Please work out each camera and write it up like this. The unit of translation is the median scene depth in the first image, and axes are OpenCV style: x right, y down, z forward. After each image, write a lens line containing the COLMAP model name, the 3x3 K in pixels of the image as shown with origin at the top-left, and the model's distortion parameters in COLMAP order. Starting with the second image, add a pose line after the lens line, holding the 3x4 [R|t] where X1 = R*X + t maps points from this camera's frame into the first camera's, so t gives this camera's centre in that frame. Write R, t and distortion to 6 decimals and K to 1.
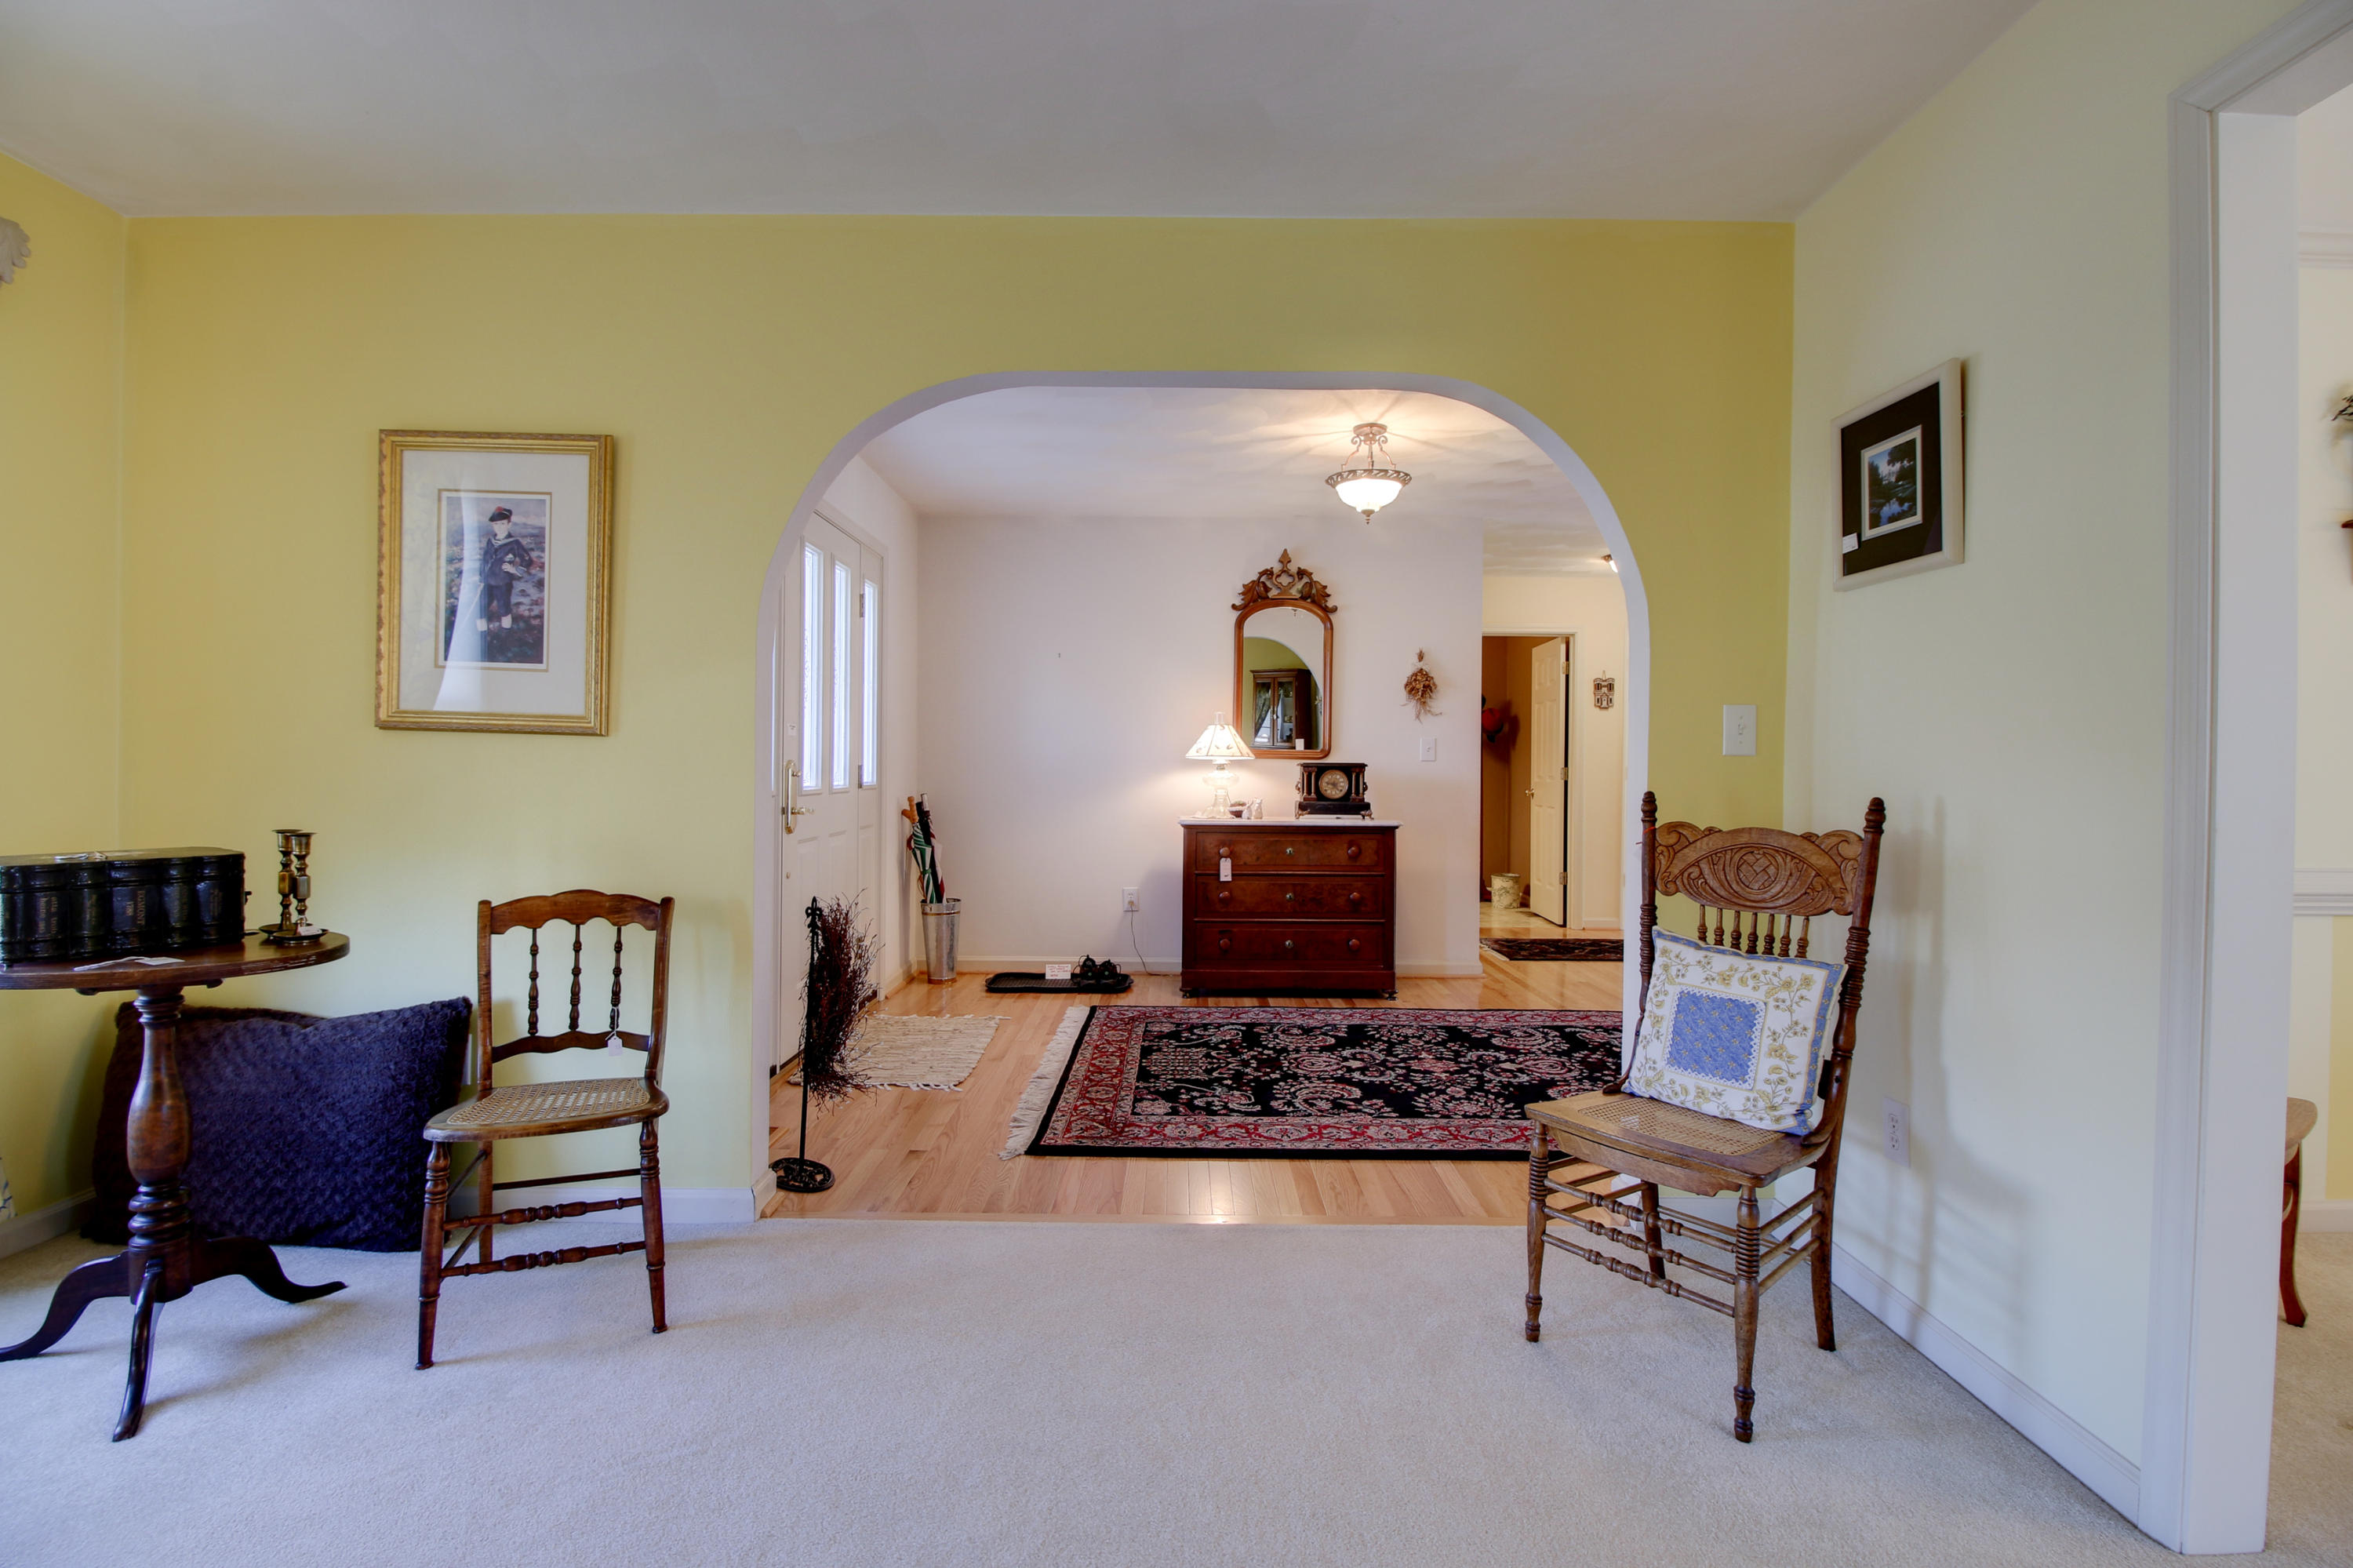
lens RADIAL K [[1098.2, 0, 1188.1], [0, 1098.2, 766.6], [0, 0, 1]] dist [0.002252, -0.015101]
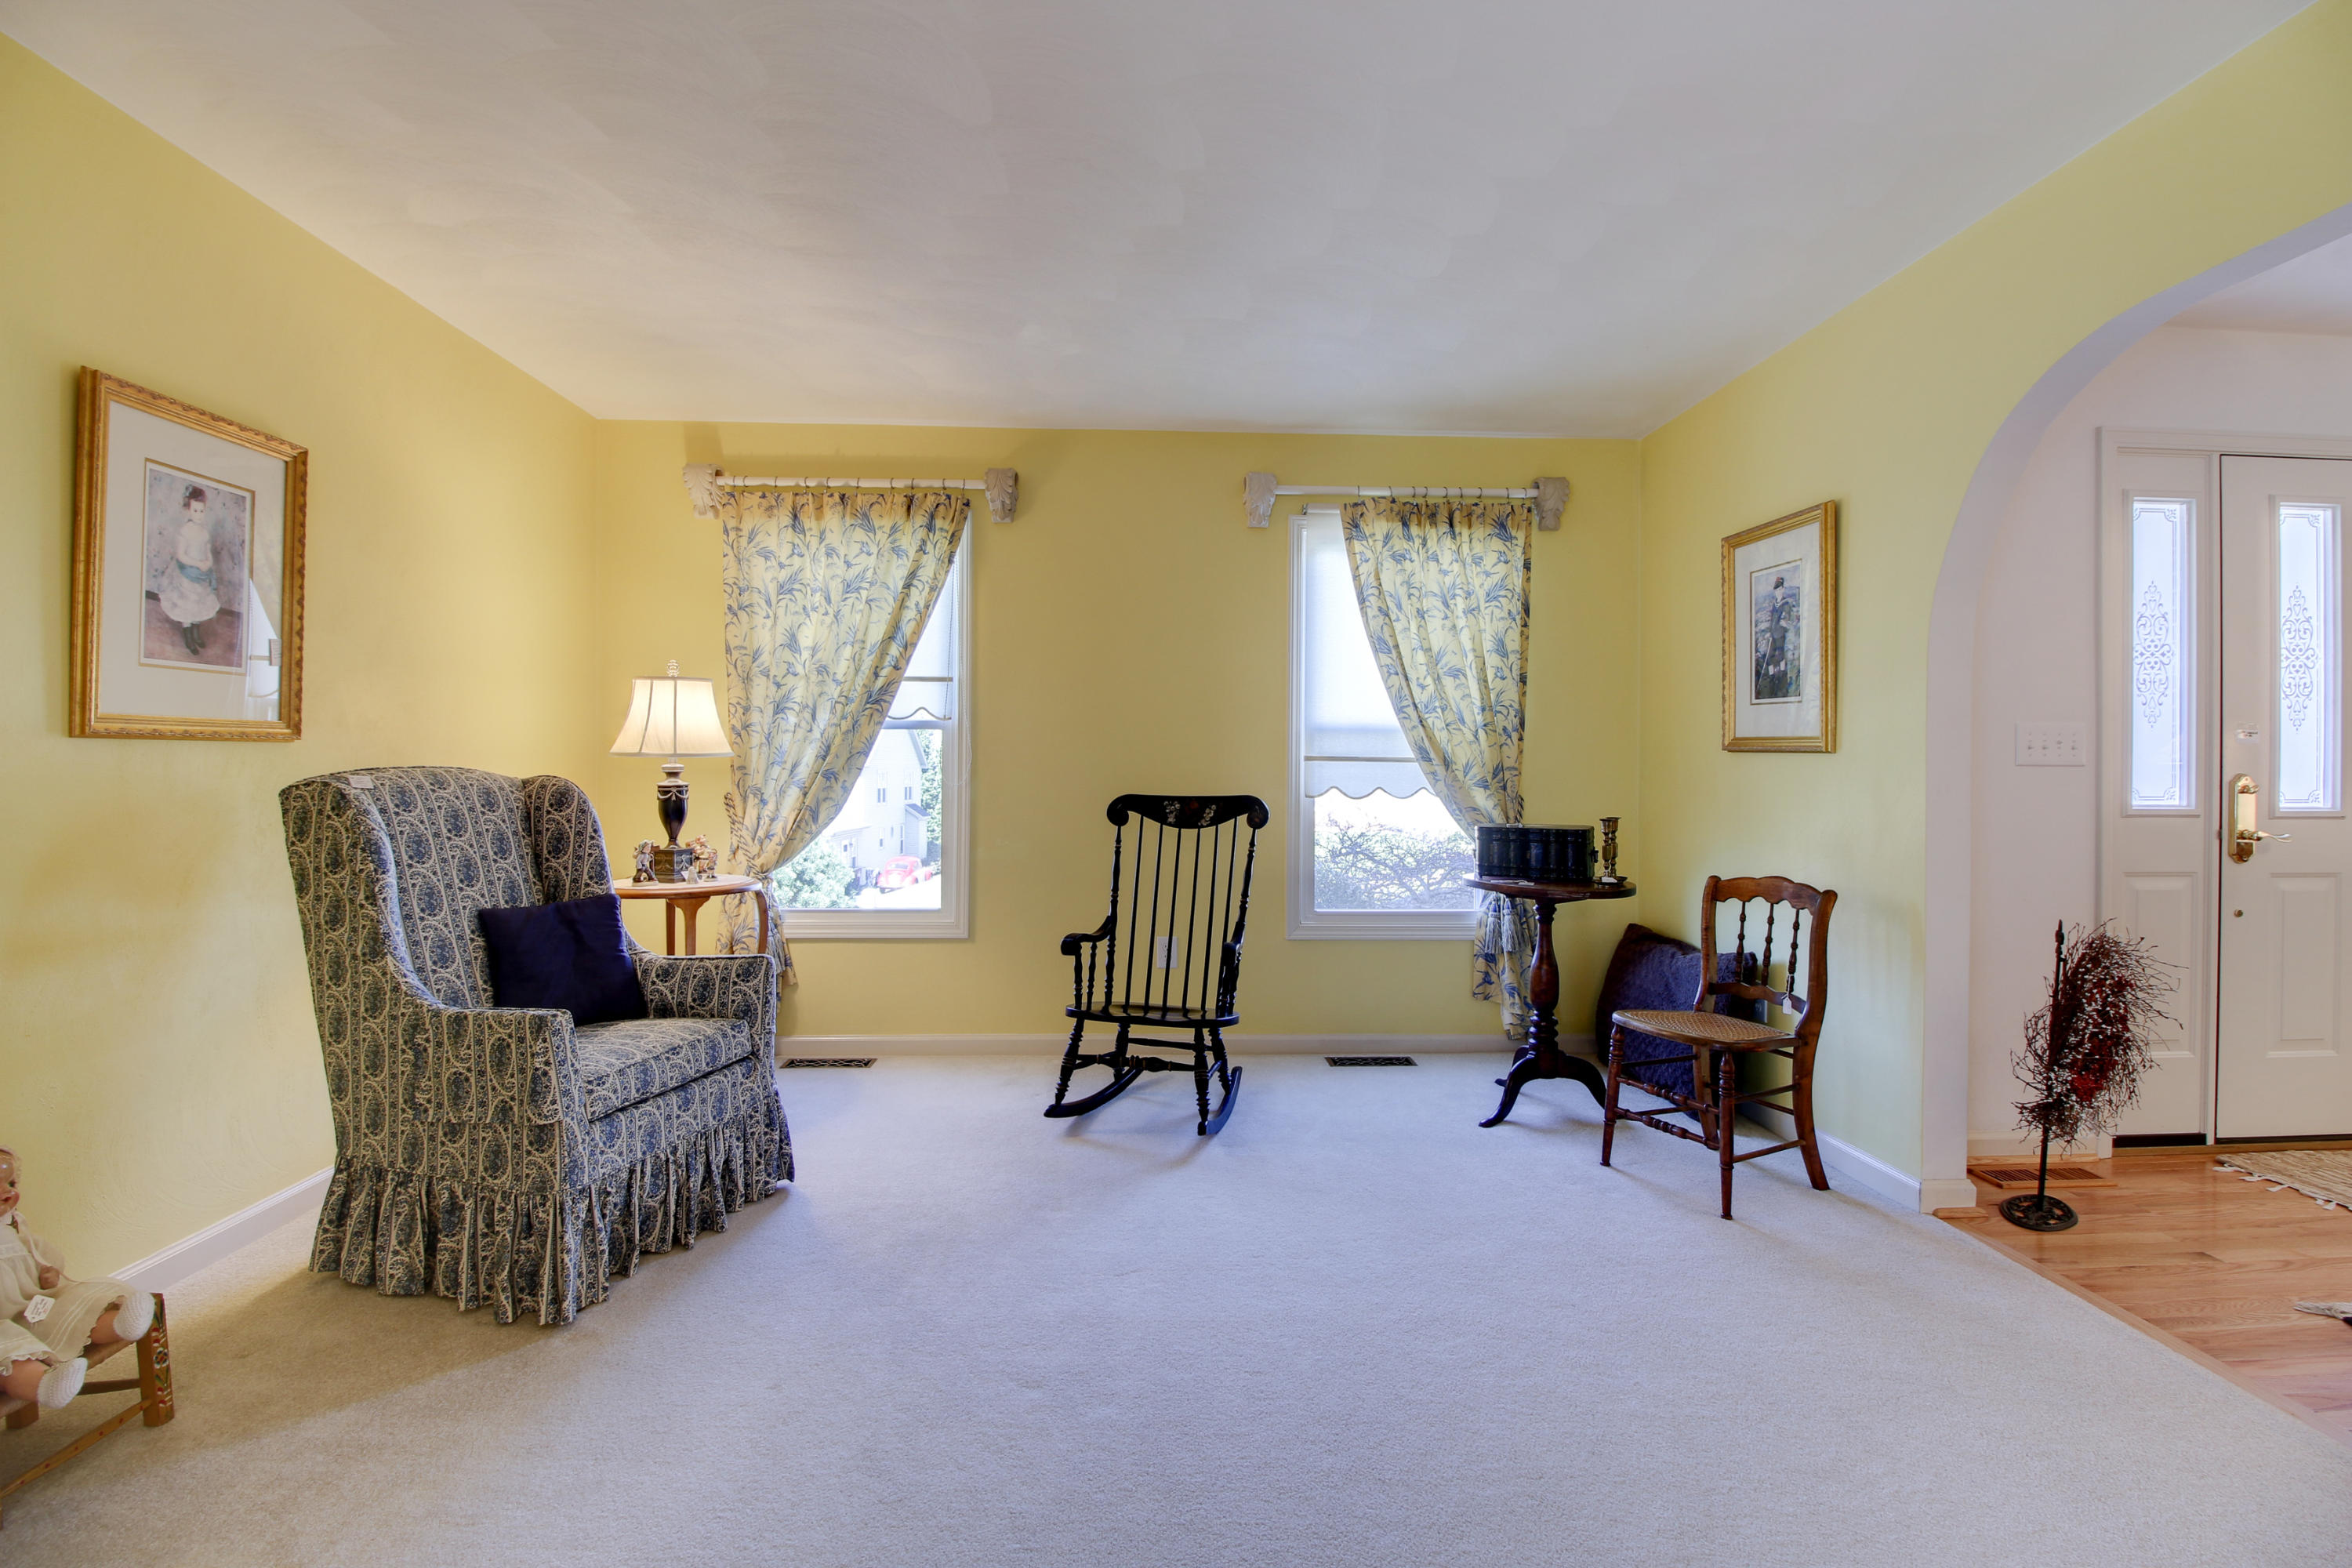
lens RADIAL K [[1097.7, 0, 1187.6], [0, 1097.7, 766.6], [0, 0, 1]] dist [0.002252, -0.015101]
pose [[0.049380, -0.008133, -0.998747, 0.629050], [-0.010165, 0.999911, -0.008645, 0.003959], [0.998728, 0.010579, 0.049293, 0.247491]]
